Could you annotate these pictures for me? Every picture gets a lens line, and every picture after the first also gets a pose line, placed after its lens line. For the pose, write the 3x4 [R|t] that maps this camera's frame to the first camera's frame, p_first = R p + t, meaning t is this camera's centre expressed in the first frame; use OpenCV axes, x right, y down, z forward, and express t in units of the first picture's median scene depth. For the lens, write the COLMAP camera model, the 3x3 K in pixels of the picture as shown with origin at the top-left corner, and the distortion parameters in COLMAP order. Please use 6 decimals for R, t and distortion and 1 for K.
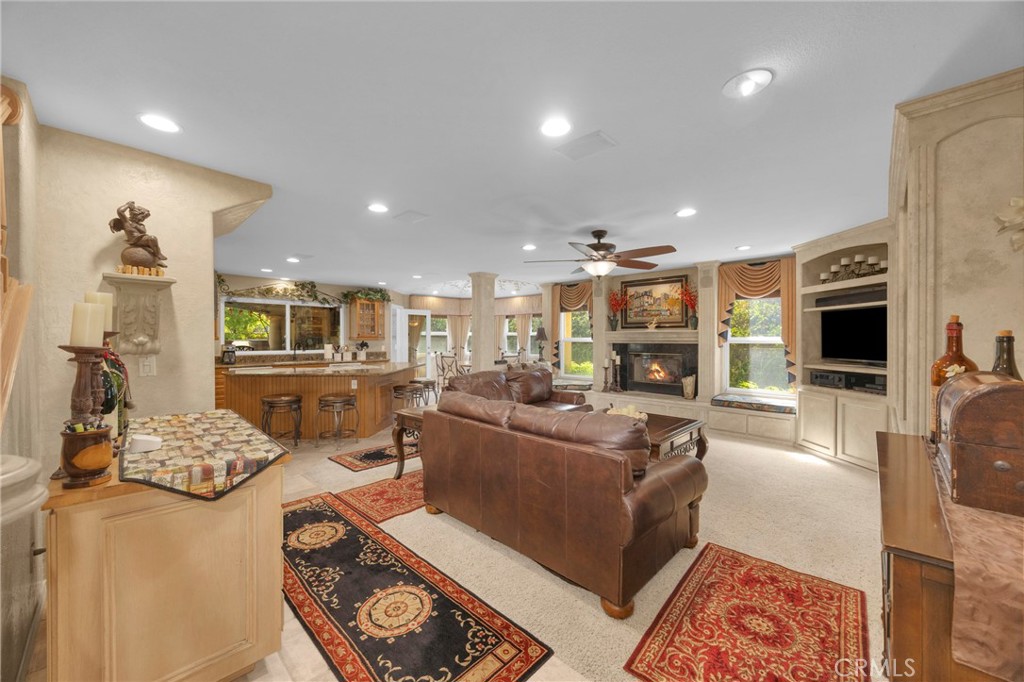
lens RADIAL K [[392.3, 0, 507.8], [0, 392.3, 339.6], [0, 0, 1]] dist [0.002517, 0.000005]
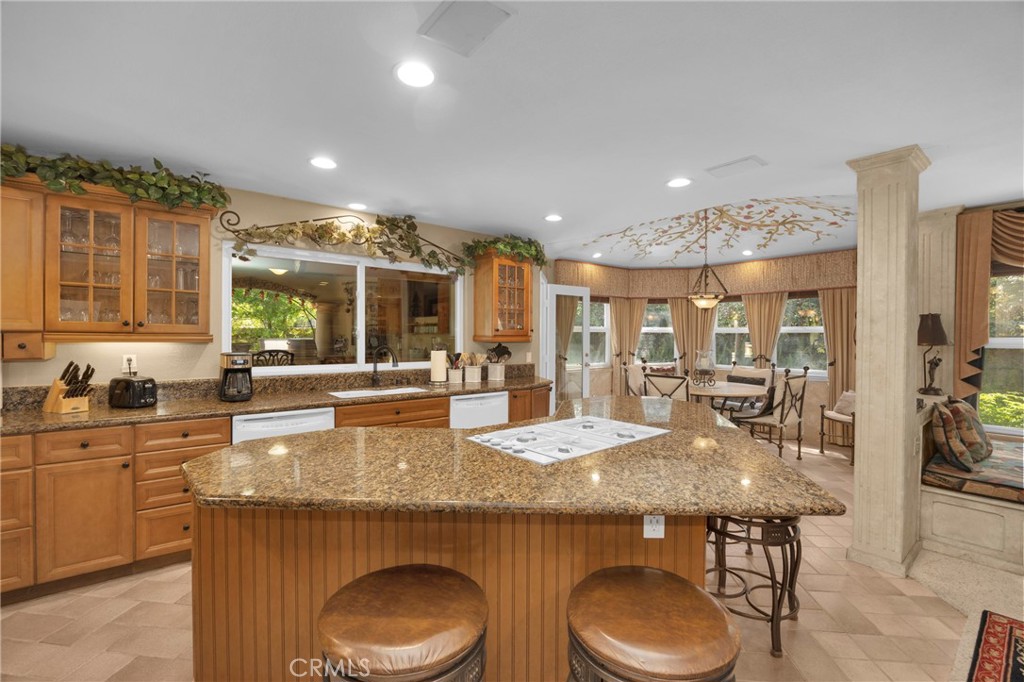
lens RADIAL K [[440.4, 0, 507.3], [0, 440.4, 337.1], [0, 0, 1]] dist [-0.011129, -0.000999]
pose [[0.992160, 0.003055, -0.124936, -0.354258], [-0.003010, 0.999995, 0.000545, -0.005676], [0.124937, -0.000164, 0.992165, 0.553199]]
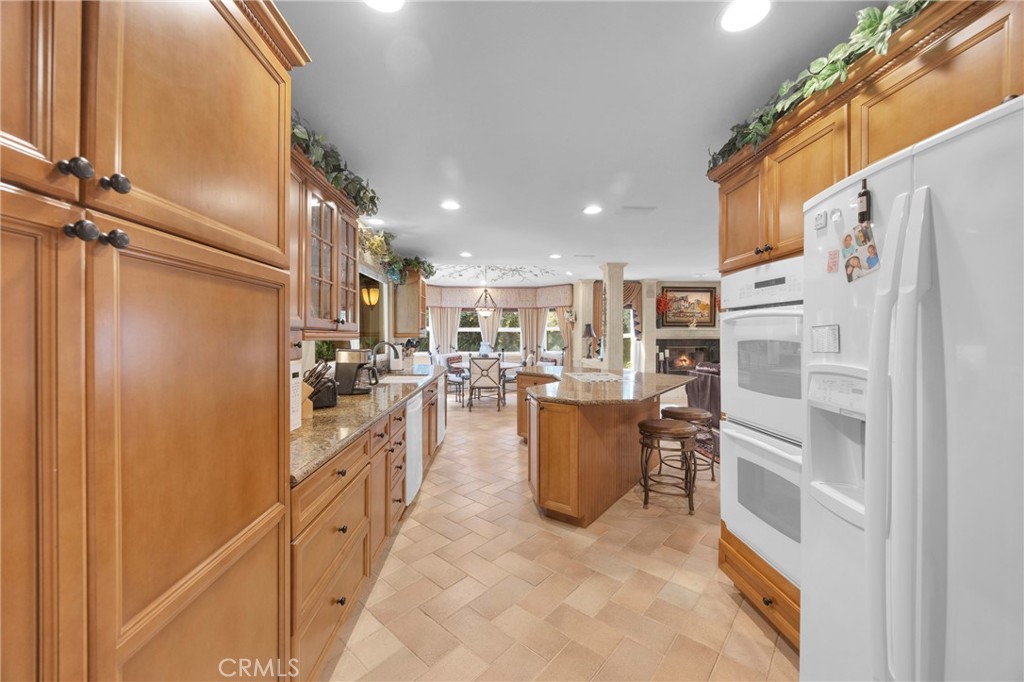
lens RADIAL K [[392.3, 0, 514.5], [0, 392.3, 335.3], [0, 0, 1]] dist [0.002517, 0.000005]
pose [[0.673202, -0.003663, 0.739449, -0.893542], [0.001845, 0.999993, 0.003275, -0.006399], [-0.739456, -0.000841, 0.673204, 0.546686]]
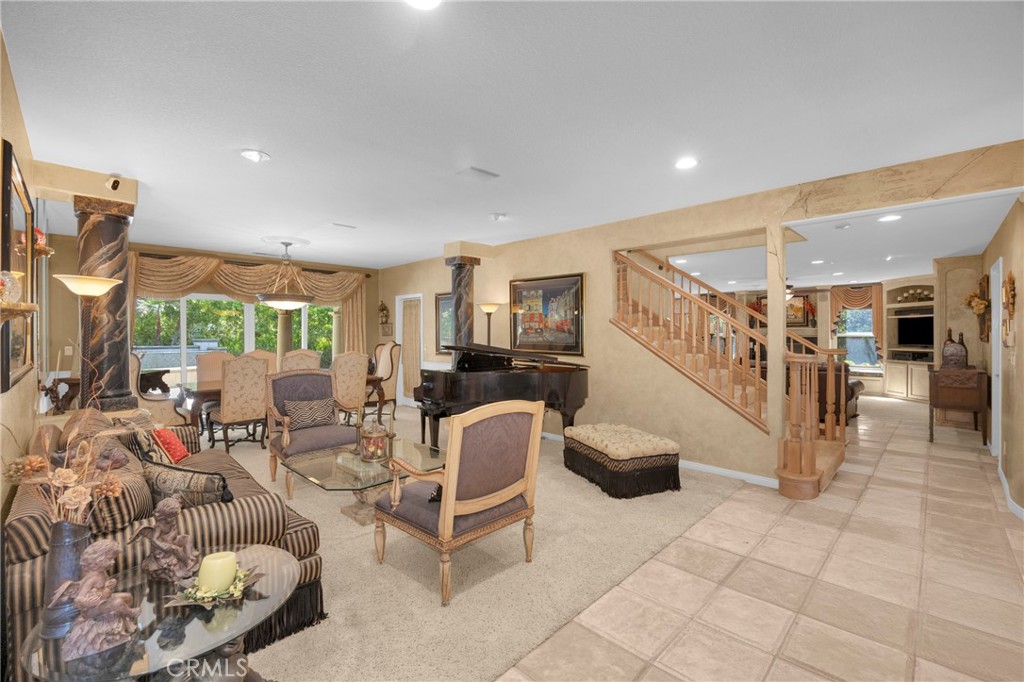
lens RADIAL K [[440.4, 0, 509.3], [0, 440.4, 333.9], [0, 0, 1]] dist [-0.011129, -0.000999]
pose [[0.999841, -0.003217, -0.017523, -0.627163], [0.003207, 0.999995, -0.000599, -0.003748], [0.017525, 0.000543, 0.999846, -0.679886]]
